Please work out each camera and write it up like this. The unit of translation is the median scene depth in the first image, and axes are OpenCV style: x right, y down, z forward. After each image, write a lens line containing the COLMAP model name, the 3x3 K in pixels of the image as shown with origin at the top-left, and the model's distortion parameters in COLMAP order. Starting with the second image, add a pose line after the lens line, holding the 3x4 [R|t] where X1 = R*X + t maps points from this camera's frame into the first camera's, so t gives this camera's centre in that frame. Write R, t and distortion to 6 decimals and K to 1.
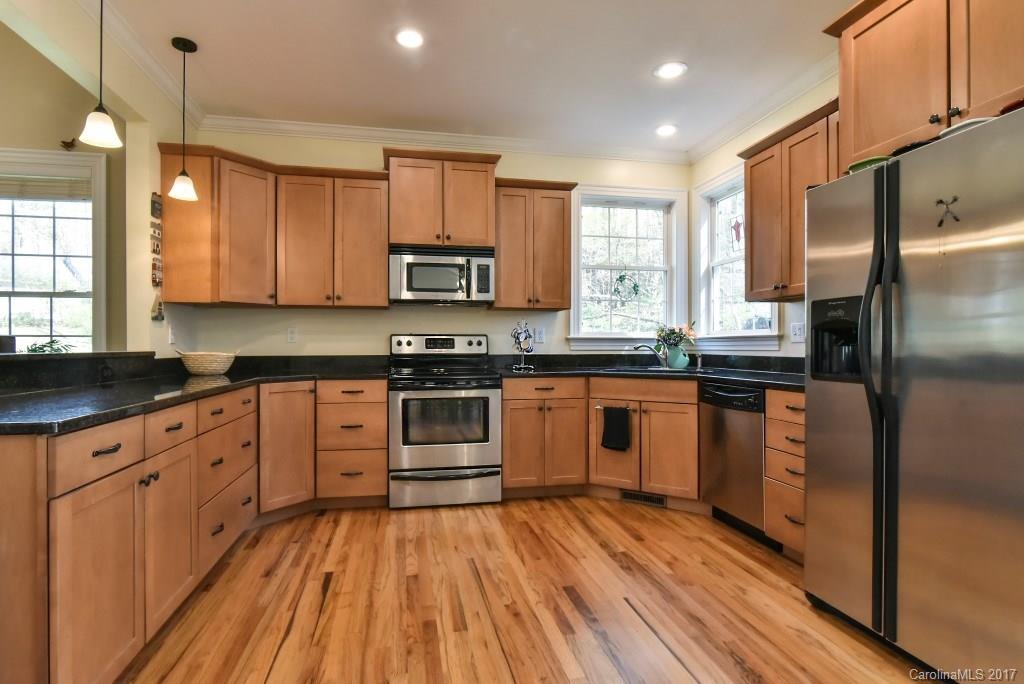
lens RADIAL K [[535.3, 0, 513.4], [0, 535.3, 345.4], [0, 0, 1]] dist [-0.008936, 0.002312]
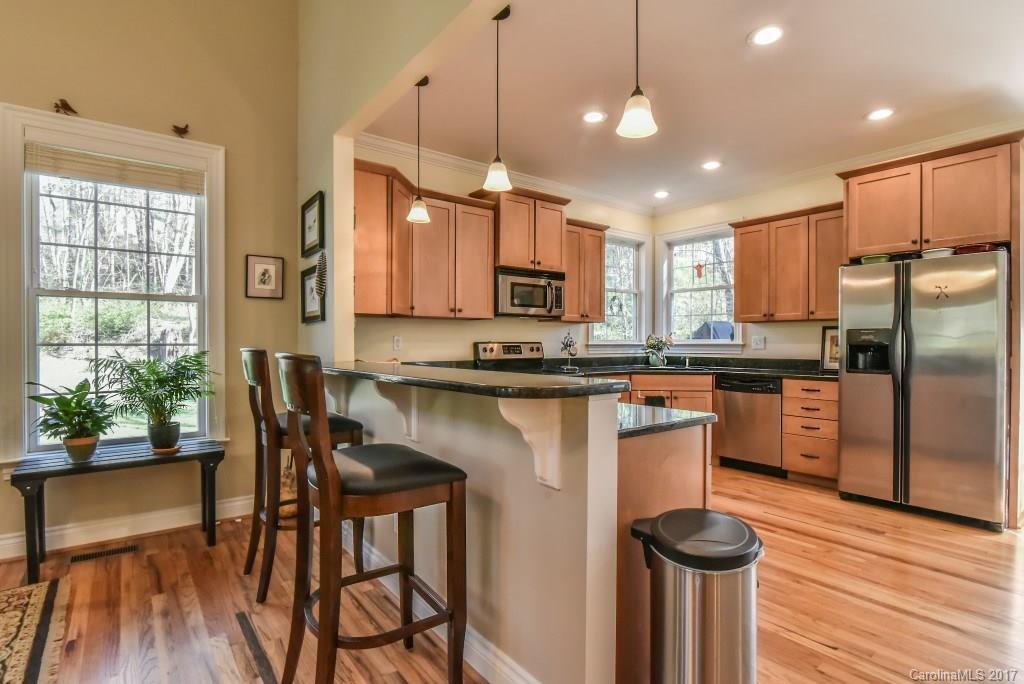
lens RADIAL K [[509.0, 0, 540.8], [0, 509.0, 345.3], [0, 0, 1]] dist [-0.004476, 0.000152]
pose [[0.890100, -0.001274, 0.455764, -0.647072], [-0.000769, 0.999990, 0.004297, -0.019908], [-0.455765, -0.004175, 0.890090, -0.030757]]
